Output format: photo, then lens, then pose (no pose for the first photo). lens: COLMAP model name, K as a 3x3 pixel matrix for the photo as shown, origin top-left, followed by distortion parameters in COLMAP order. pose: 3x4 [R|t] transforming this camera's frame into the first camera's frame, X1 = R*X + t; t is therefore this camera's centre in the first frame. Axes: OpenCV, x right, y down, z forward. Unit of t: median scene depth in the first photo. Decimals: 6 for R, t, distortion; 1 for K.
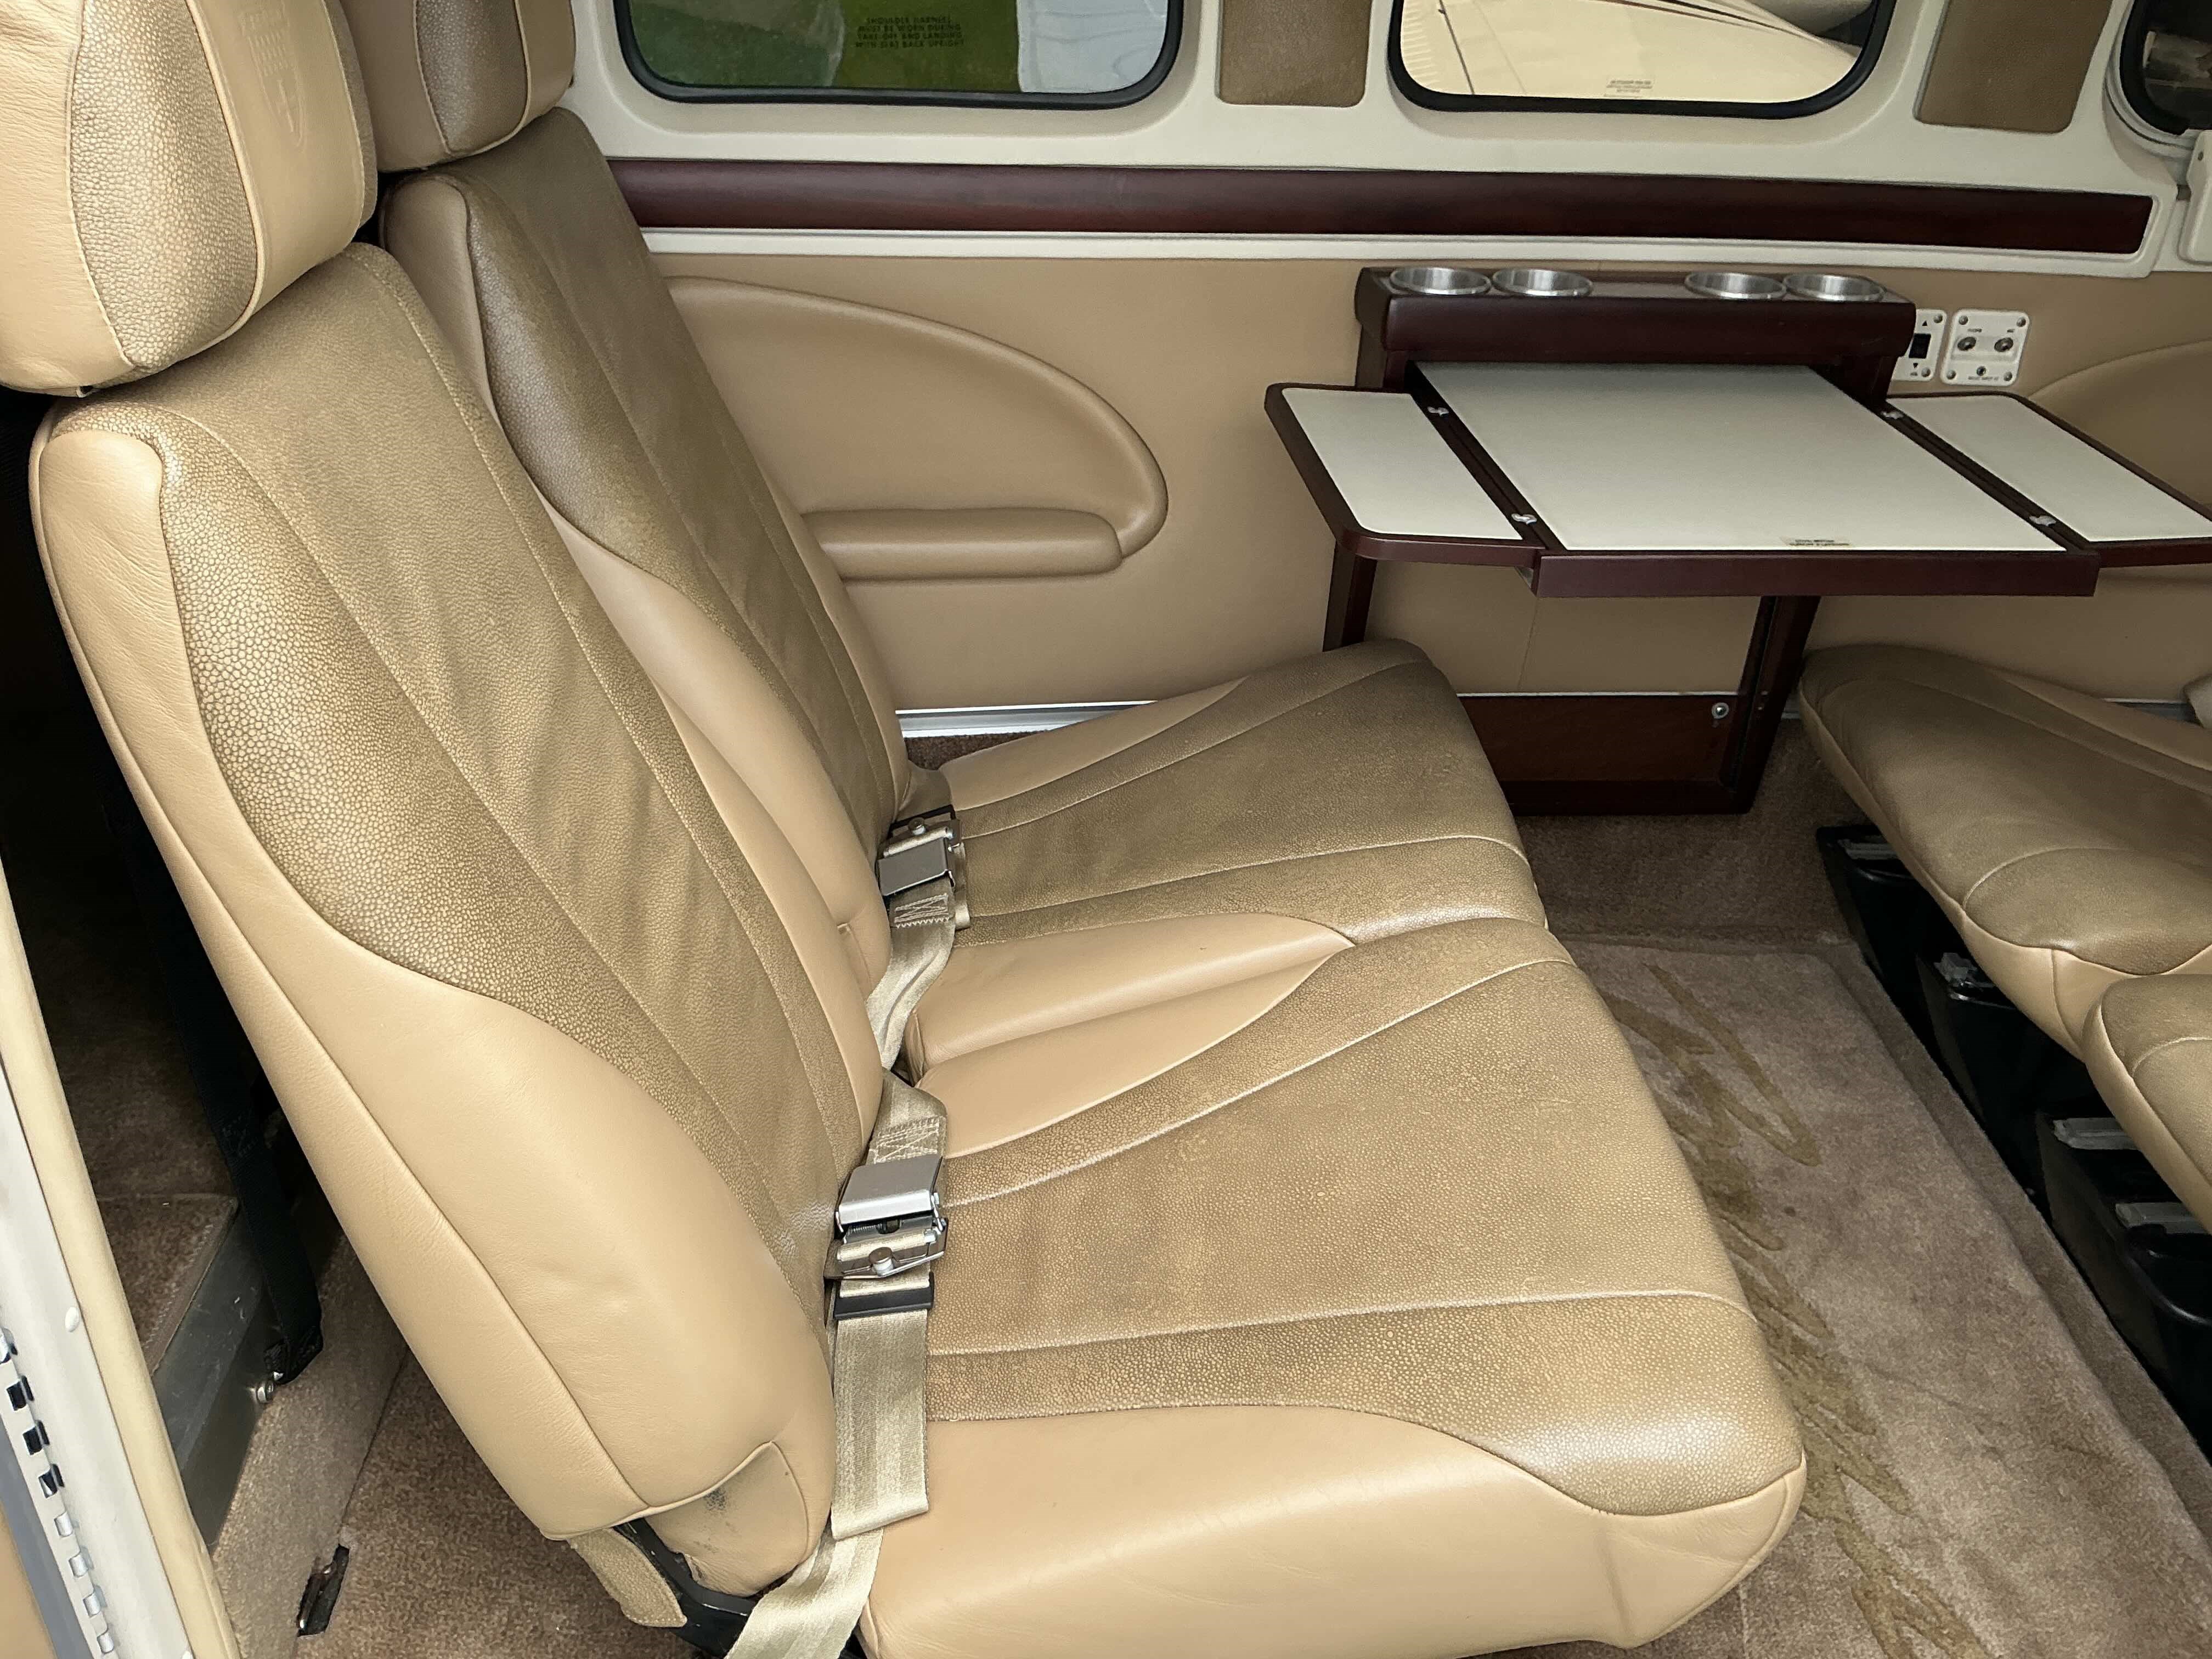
lens RADIAL K [[1841.3, 0, 1122.5], [0, 1841.3, 821.9], [0, 0, 1]] dist [0.128471, -0.253593]
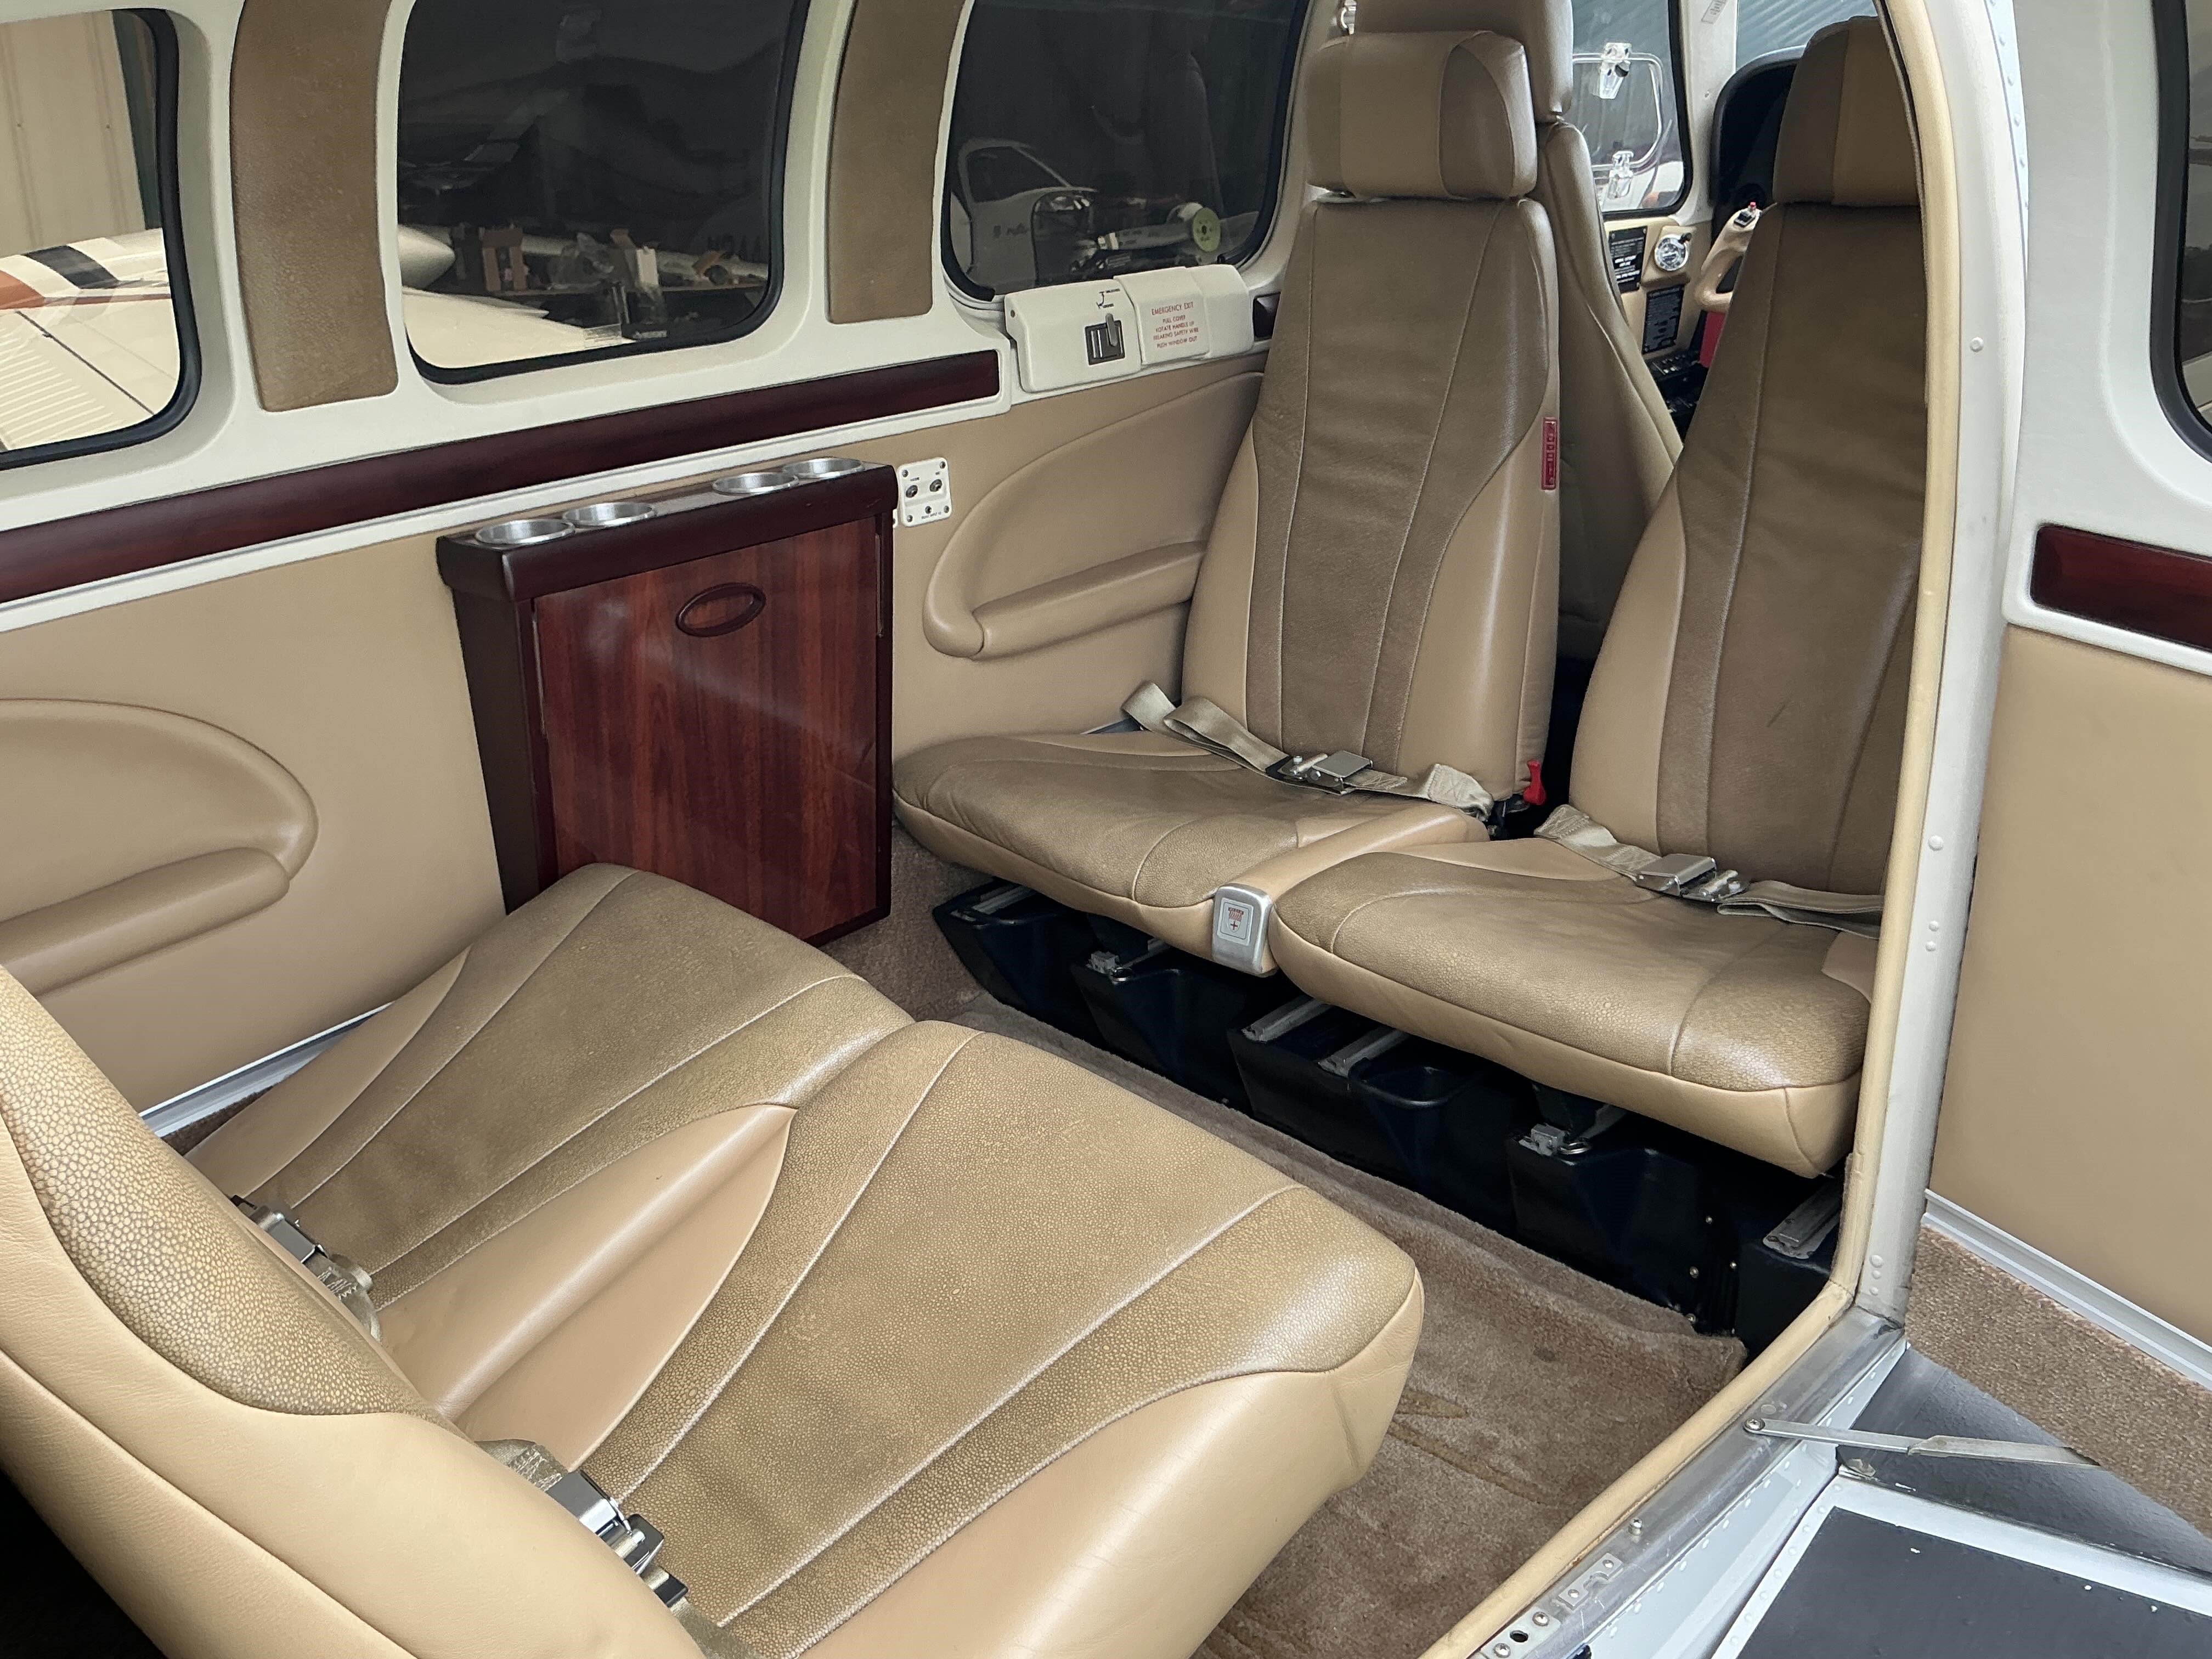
lens RADIAL K [[1841.3, 0, 1109.1], [0, 1841.3, 815.2], [0, 0, 1]] dist [0.128471, -0.253593]
pose [[0.732056, -0.316496, 0.603261, -0.282810], [0.390133, 0.920708, 0.009617, -0.023552], [-0.558472, 0.228312, 0.797486, 0.008053]]
